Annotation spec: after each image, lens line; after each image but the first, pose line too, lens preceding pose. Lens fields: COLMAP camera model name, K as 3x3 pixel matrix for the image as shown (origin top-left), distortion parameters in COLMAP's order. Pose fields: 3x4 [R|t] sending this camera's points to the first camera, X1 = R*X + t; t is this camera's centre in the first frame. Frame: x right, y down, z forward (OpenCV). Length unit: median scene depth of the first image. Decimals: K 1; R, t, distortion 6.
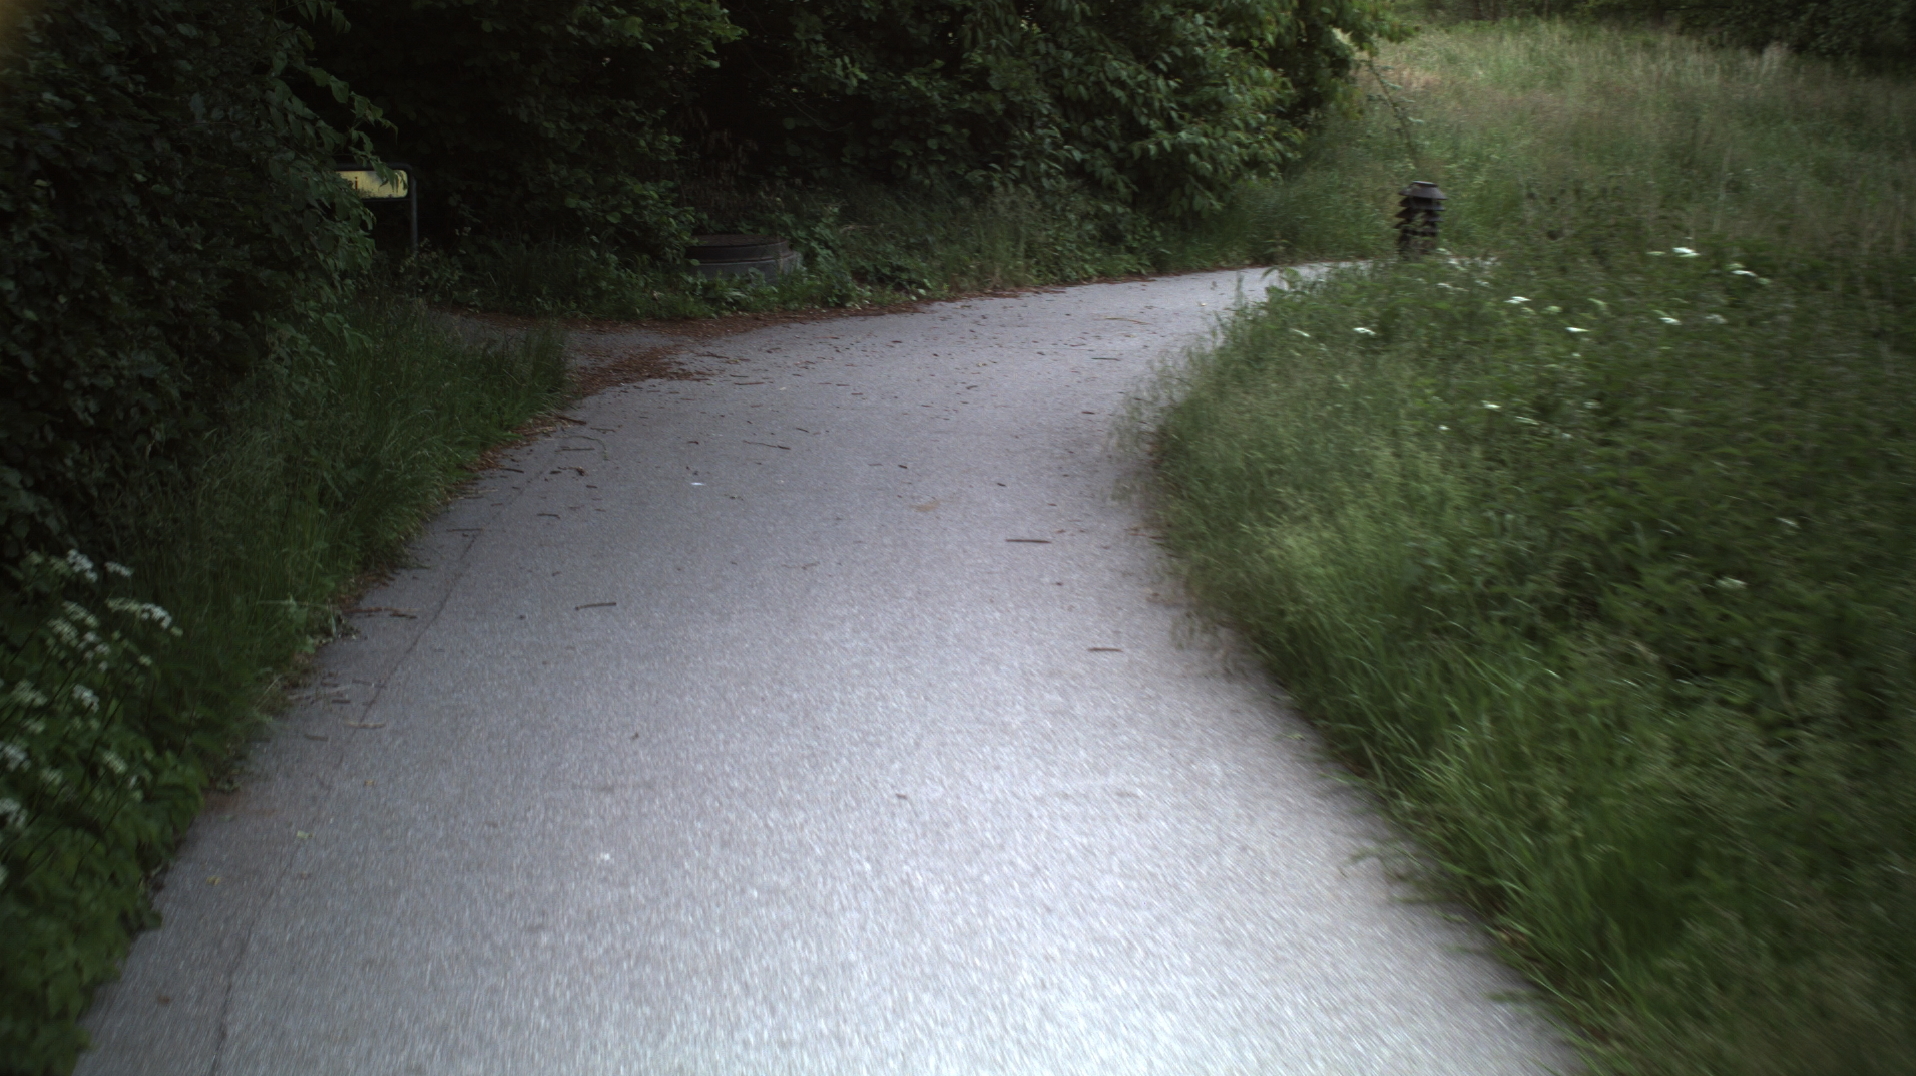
lens RADIAL K [[3466.8, 0, 958.0], [0, 3466.8, 538.0], [0, 0, 1]] dist [-0.262789, 0.068691]
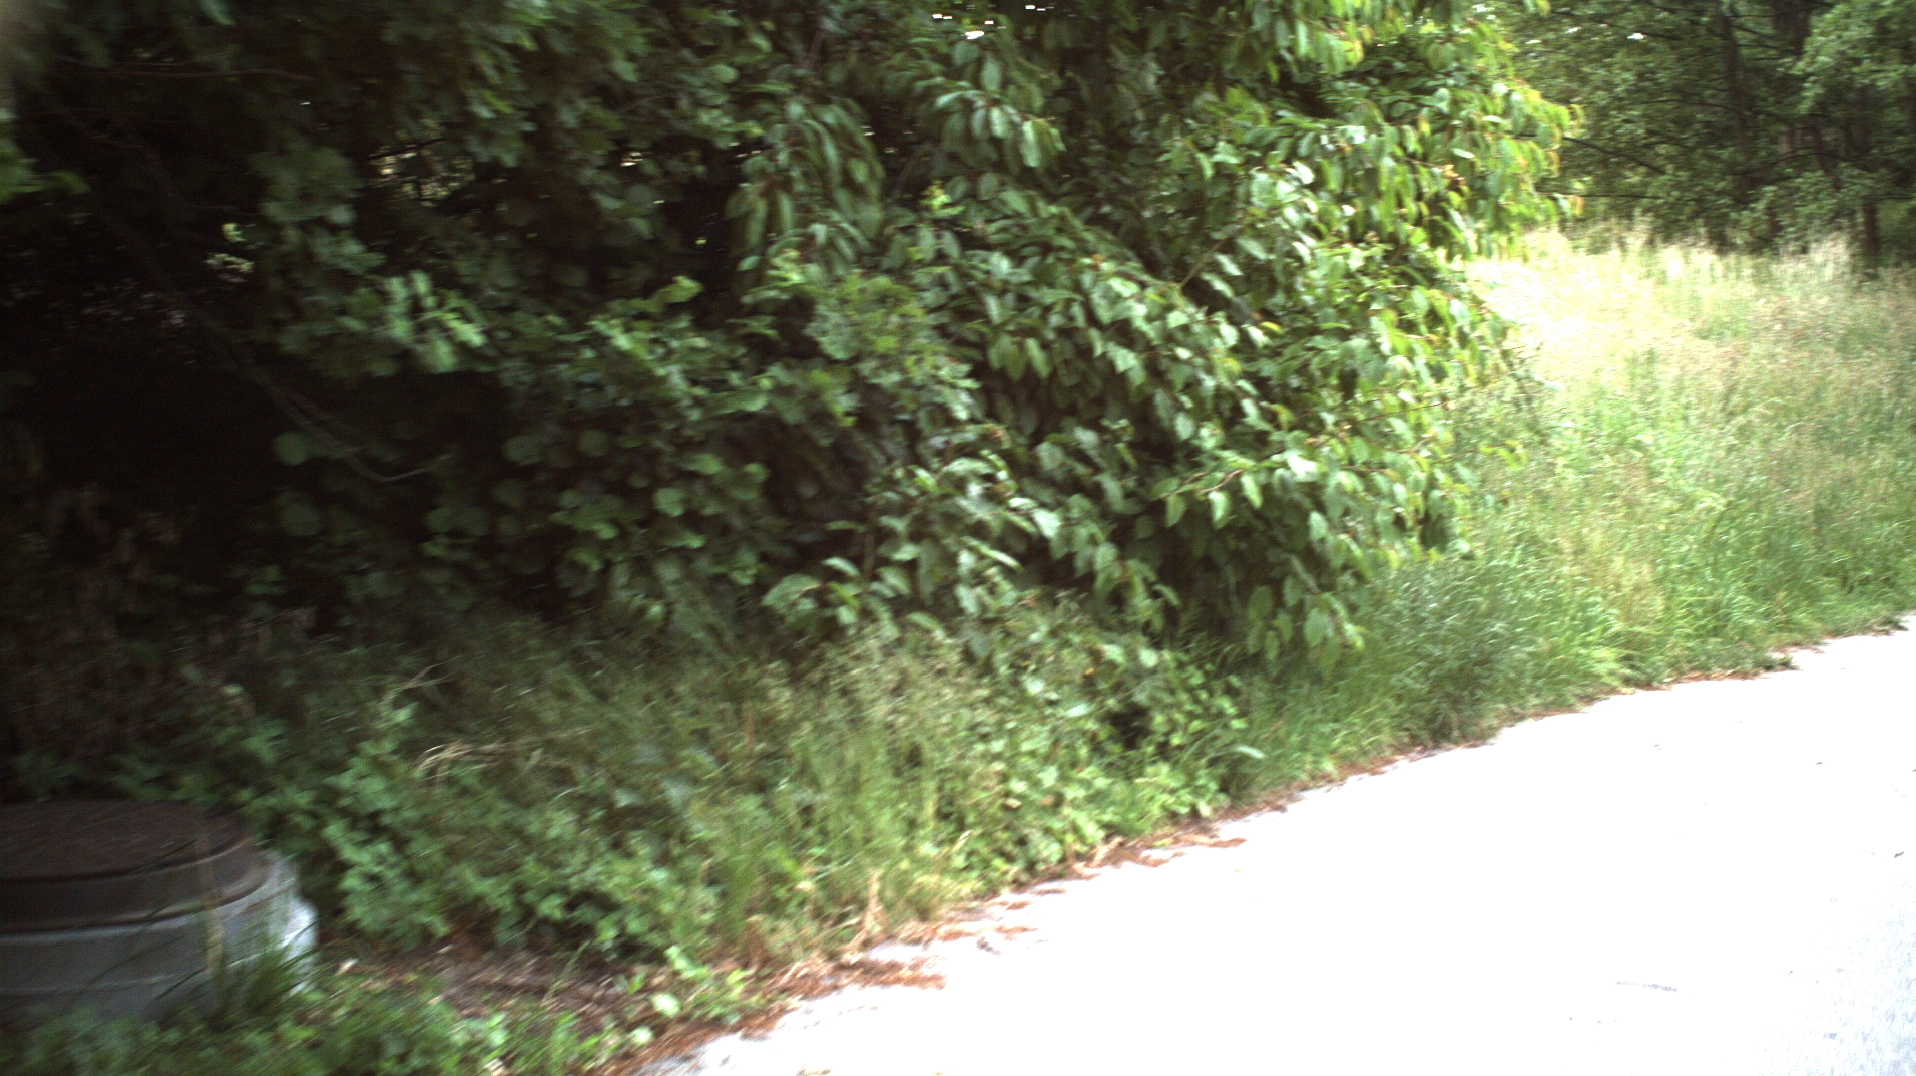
lens RADIAL K [[3466.8, 0, 958.0], [0, 3466.8, 538.0], [0, 0, 1]] dist [-0.262789, 0.068691]
pose [[0.994849, -0.013654, 0.100447, -0.014500], [0.019722, 0.998024, -0.059662, -0.091859], [-0.099434, 0.061336, 0.993152, 0.657877]]
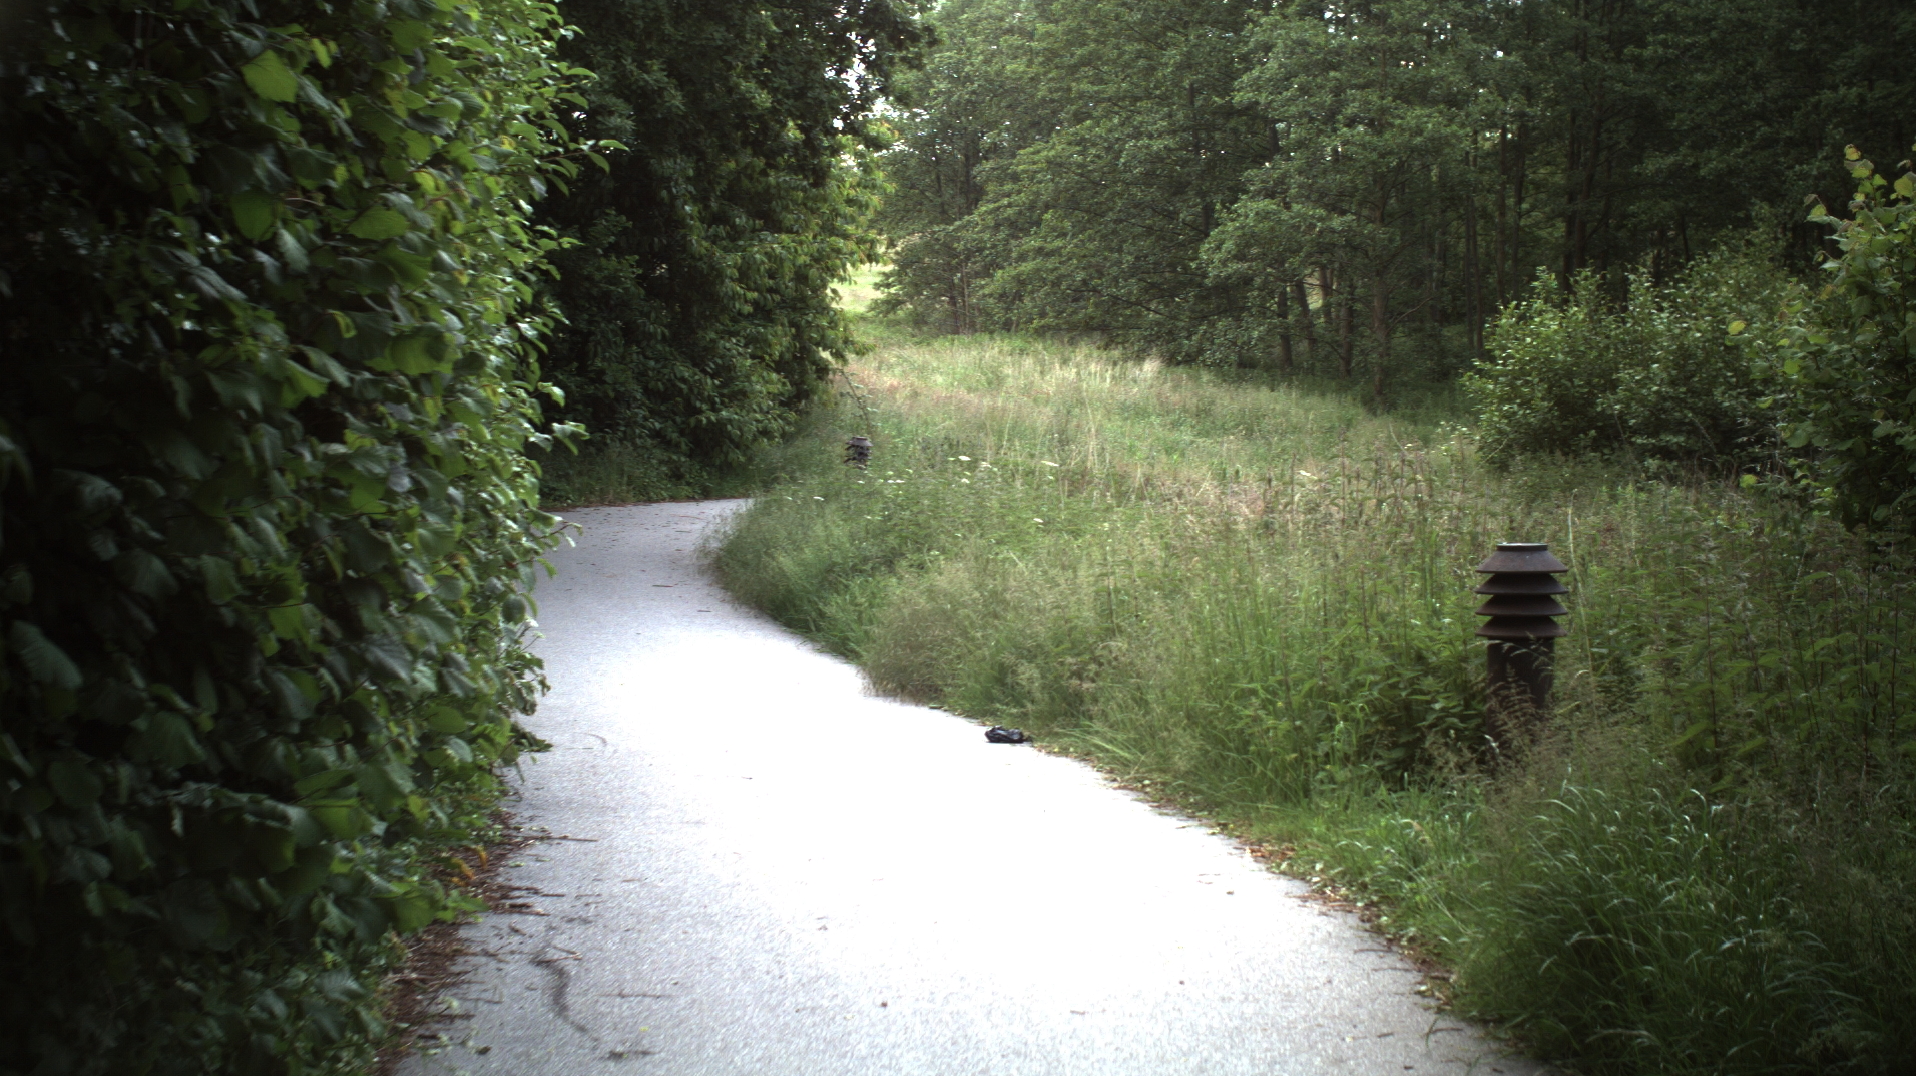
lens RADIAL K [[3466.8, 0, 958.0], [0, 3466.8, 538.0], [0, 0, 1]] dist [-0.262789, 0.068691]
pose [[0.989777, 0.013388, 0.141992, -0.060108], [-0.000836, 0.996112, -0.088094, 0.092590], [-0.142620, 0.087074, 0.985940, -0.672657]]
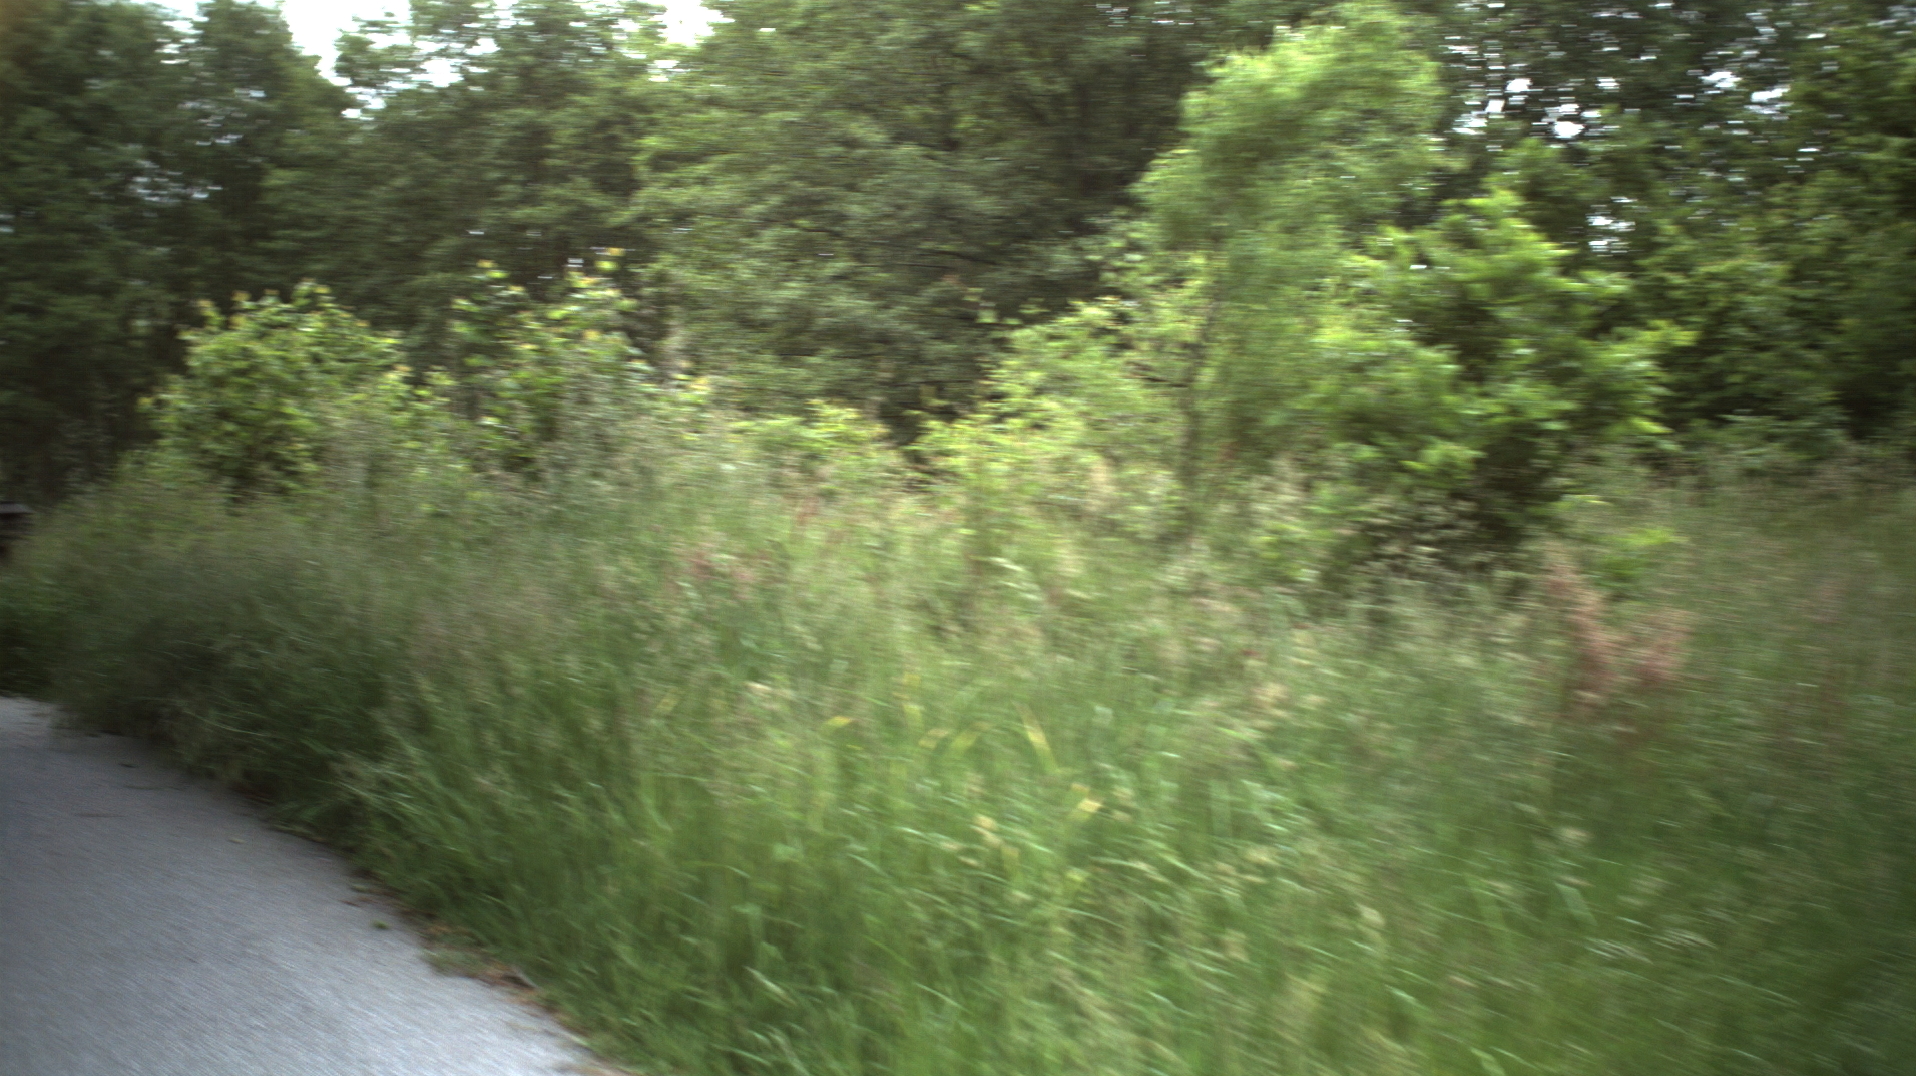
lens RADIAL K [[3466.8, 0, 958.0], [0, 3466.8, 538.0], [0, 0, 1]] dist [-0.262789, 0.068691]
pose [[0.870607, 0.000784, 0.491978, -0.141317], [0.072661, 0.988827, -0.130158, 0.195538], [-0.486583, 0.149065, 0.860823, -1.112527]]
